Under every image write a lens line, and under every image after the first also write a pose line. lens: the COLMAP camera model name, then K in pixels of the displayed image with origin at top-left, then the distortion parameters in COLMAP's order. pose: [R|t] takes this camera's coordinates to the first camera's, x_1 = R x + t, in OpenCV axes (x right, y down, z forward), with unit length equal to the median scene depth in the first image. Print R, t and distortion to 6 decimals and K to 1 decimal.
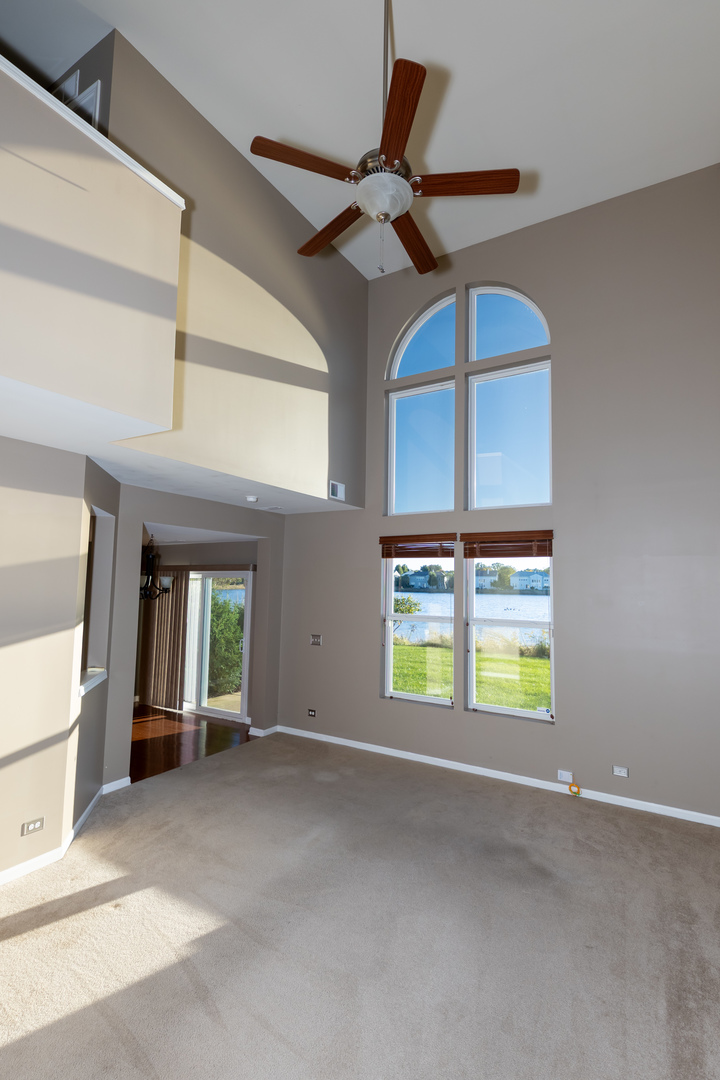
lens RADIAL K [[503.8, 0, 360.0], [0, 503.8, 540.0], [0, 0, 1]] dist [-0.001850, -0.000147]
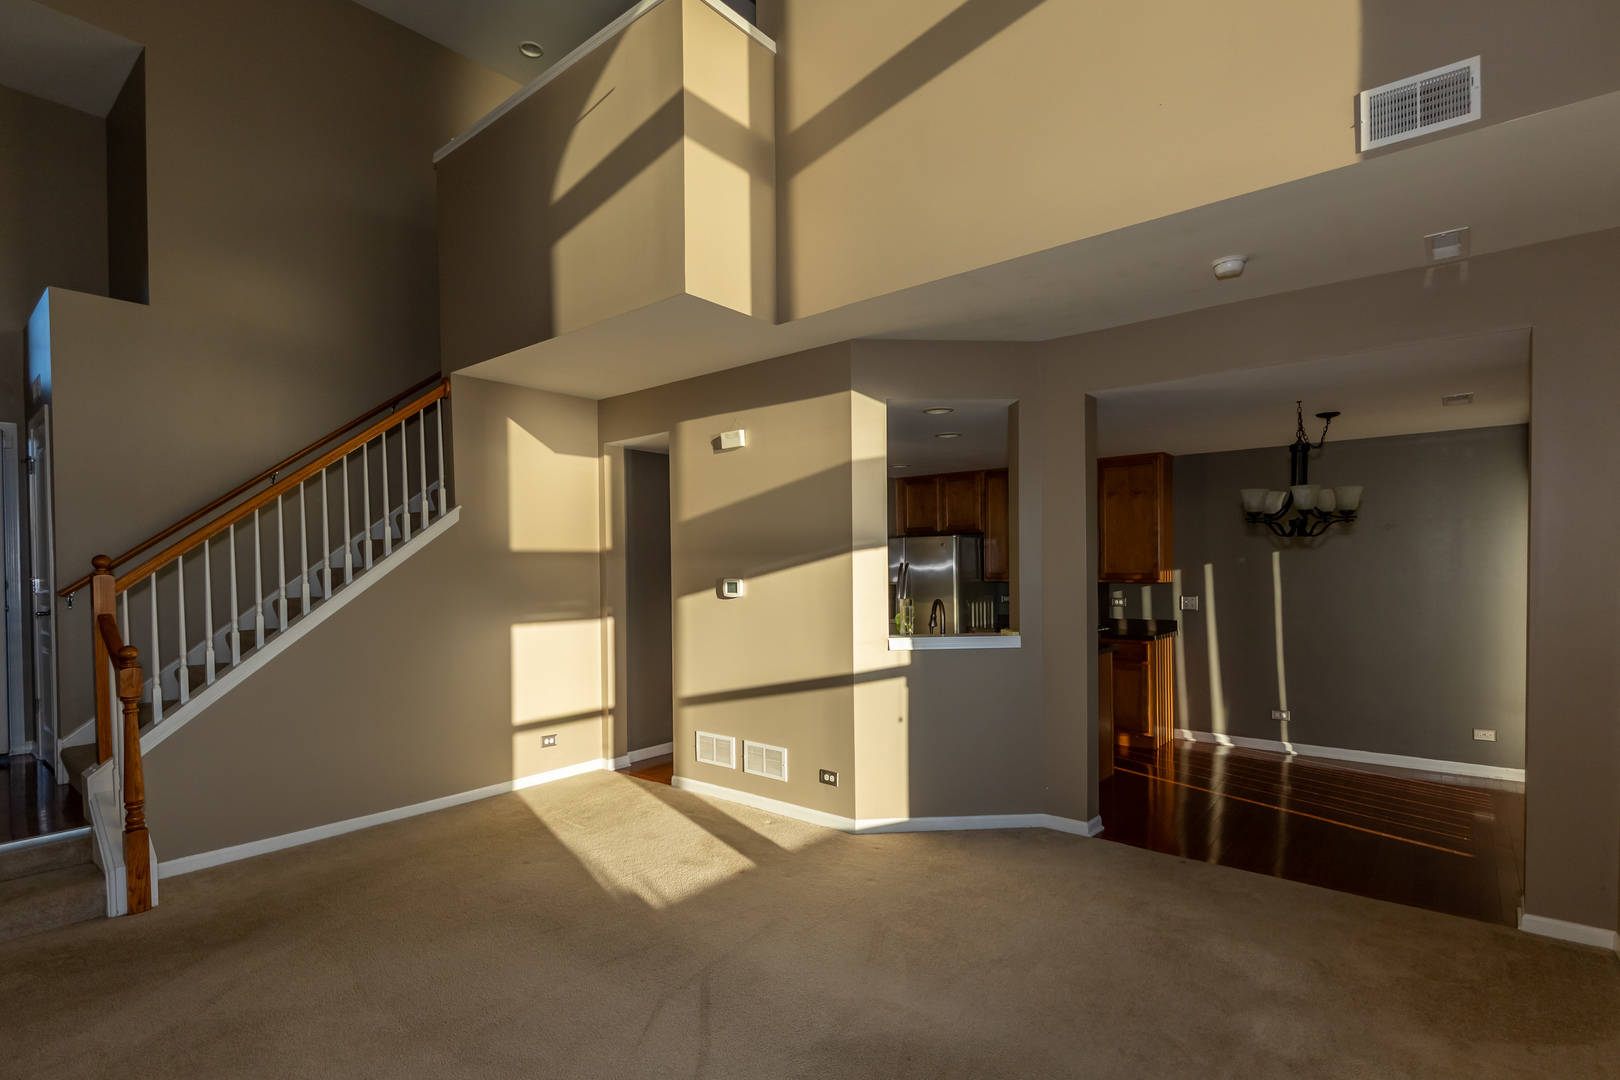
lens RADIAL K [[766.2, 0, 807.8], [0, 766.2, 581.1], [0, 0, 1]] dist [0.028503, -0.024145]
pose [[-0.143479, -0.004199, -0.989644, 0.487553], [0.066219, 0.997709, -0.013834, 0.173003], [0.987436, -0.067518, -0.142872, 0.816980]]
